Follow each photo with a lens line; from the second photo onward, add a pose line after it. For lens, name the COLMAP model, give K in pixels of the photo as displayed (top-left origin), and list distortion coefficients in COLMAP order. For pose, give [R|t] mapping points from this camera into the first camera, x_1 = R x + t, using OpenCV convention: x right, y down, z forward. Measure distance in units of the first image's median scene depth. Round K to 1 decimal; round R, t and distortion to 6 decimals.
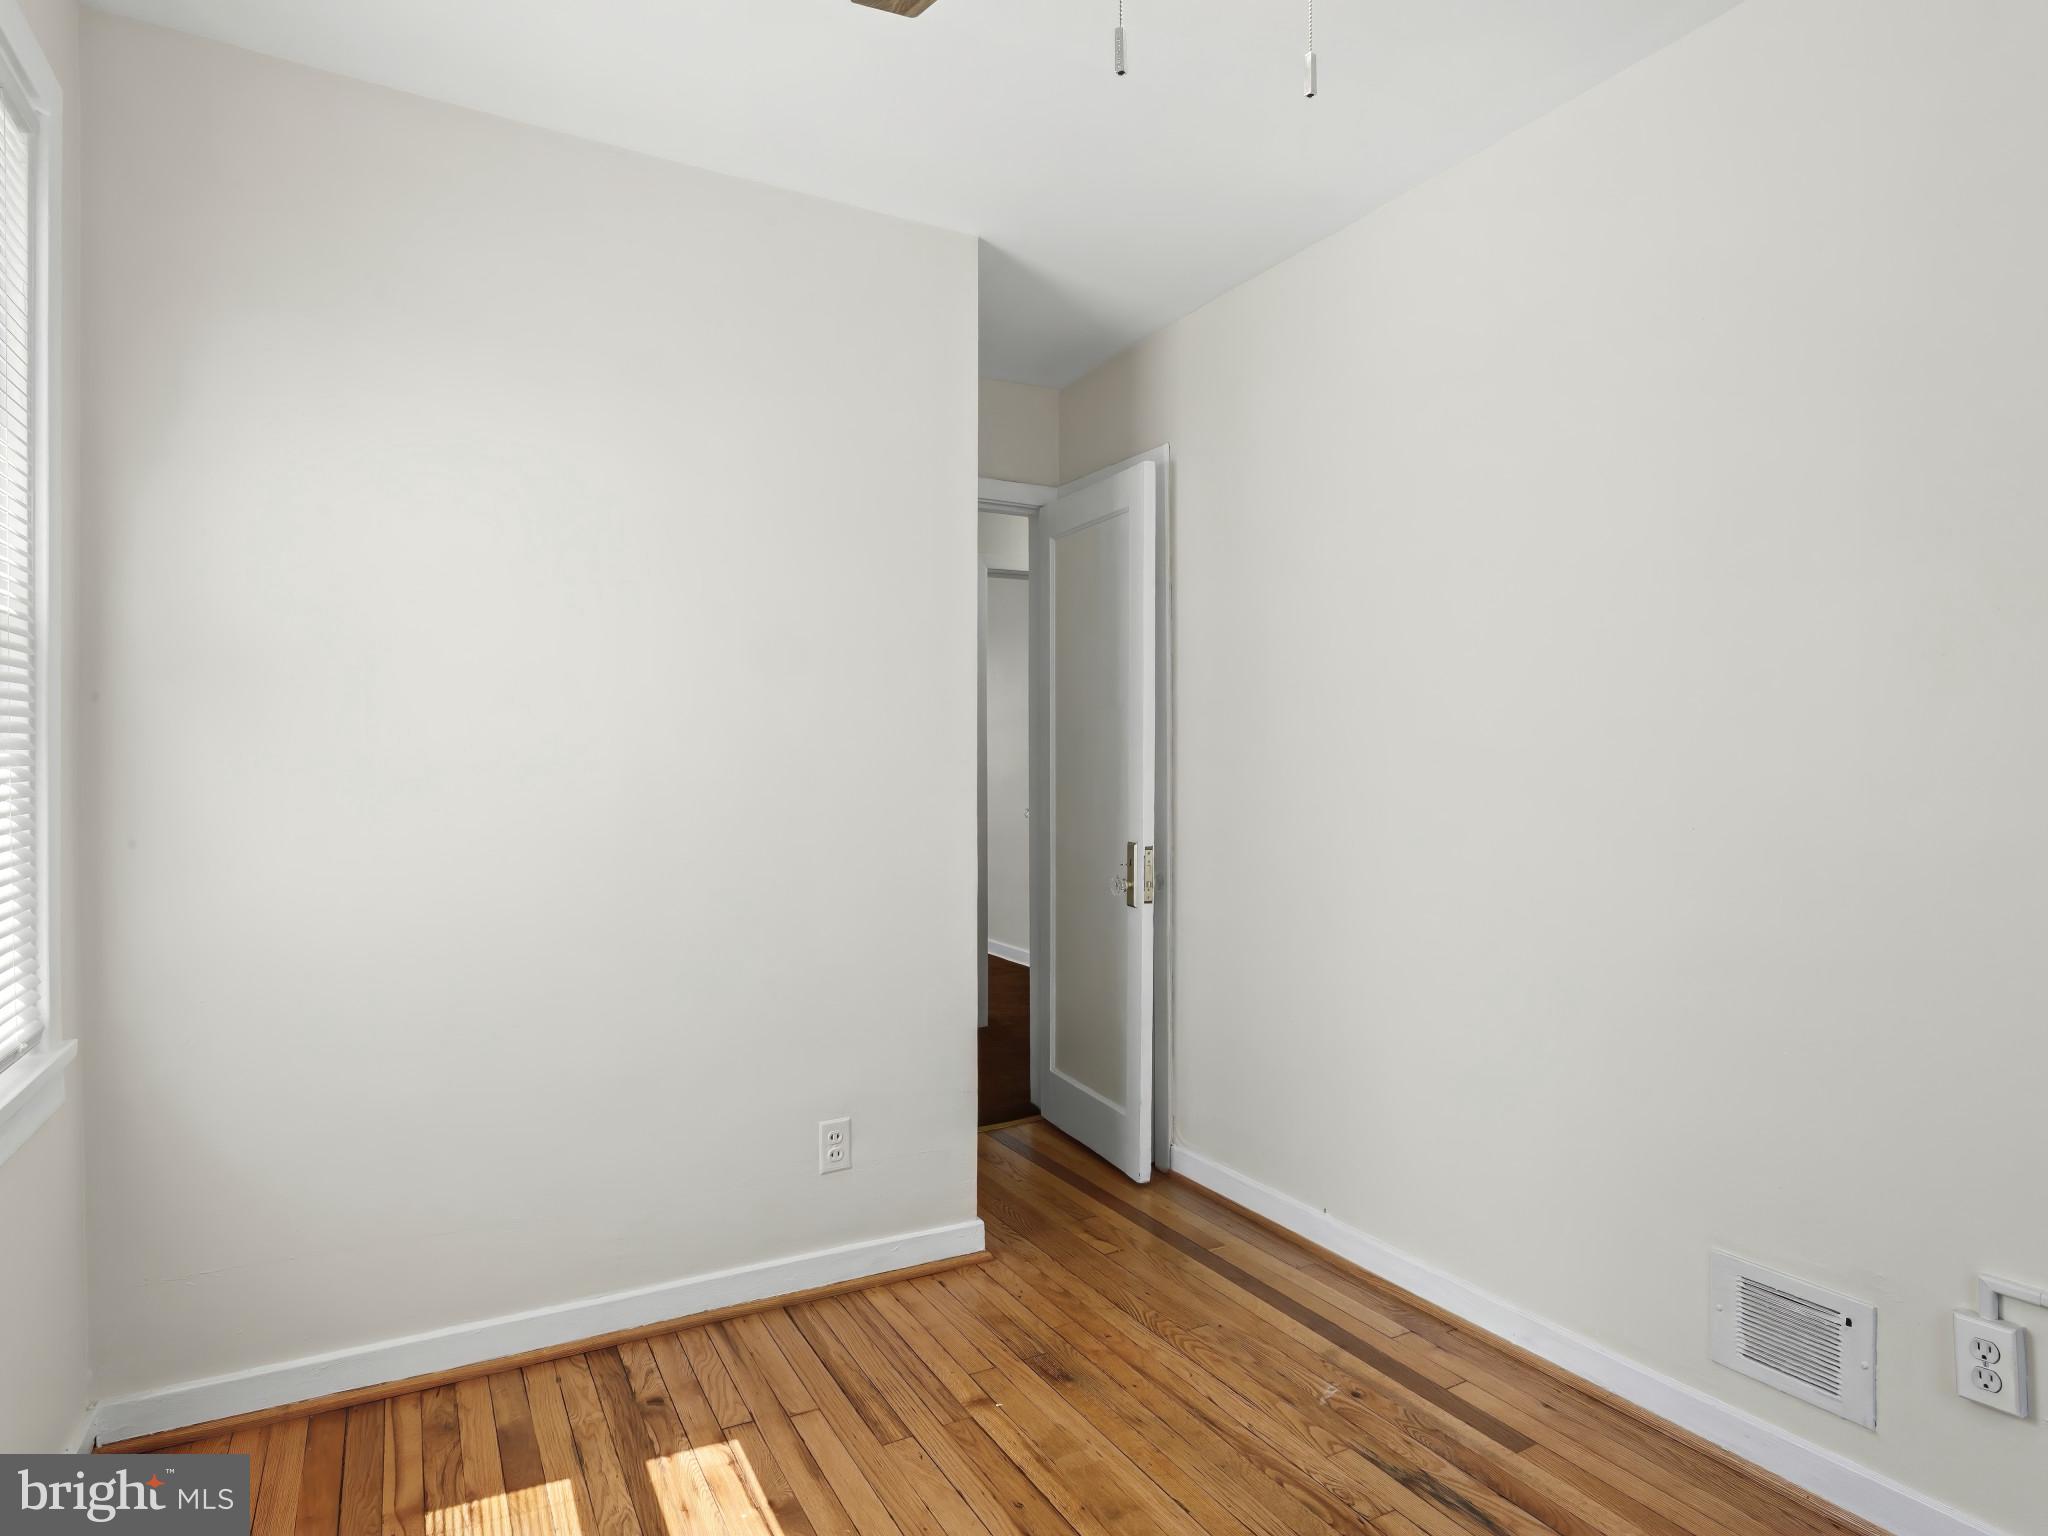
lens RADIAL K [[1137.1, 0, 1030.7], [0, 1137.1, 773.8], [0, 0, 1]] dist [-0.008188, 0.008521]
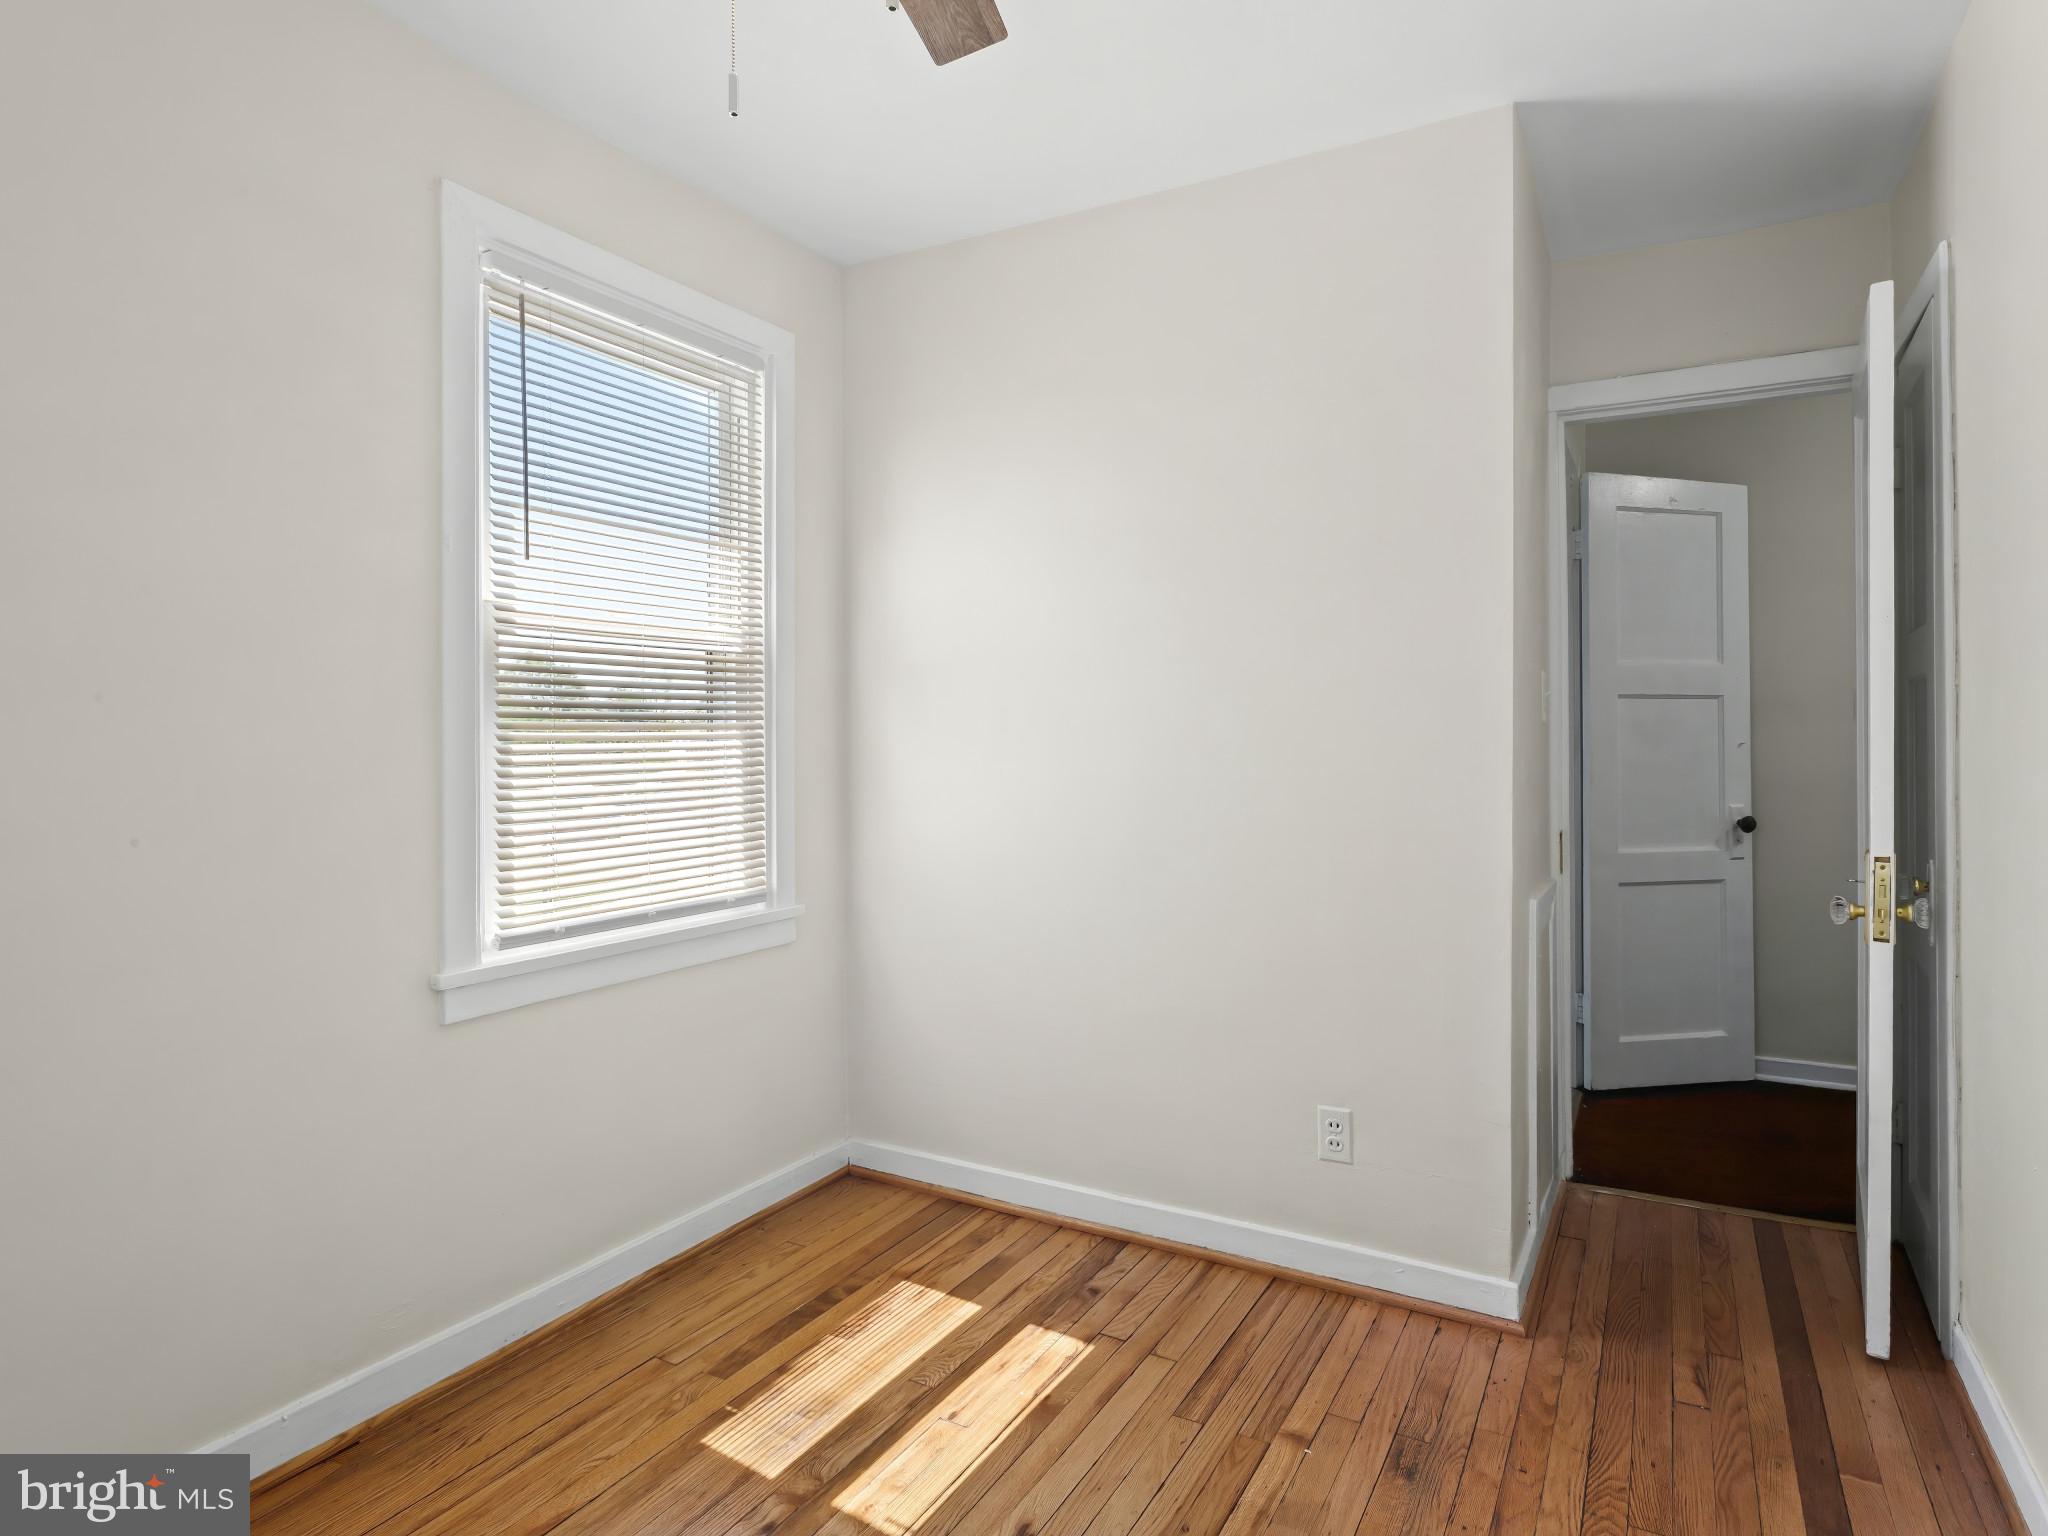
lens RADIAL K [[1137.1, 0, 1030.7], [0, 1137.1, 773.8], [0, 0, 1]] dist [-0.008188, 0.008521]
pose [[0.530581, 0.026167, -0.847230, 0.563934], [-0.001361, 0.999548, 0.030019, -0.003211], [0.847633, -0.014774, 0.530377, 0.328863]]
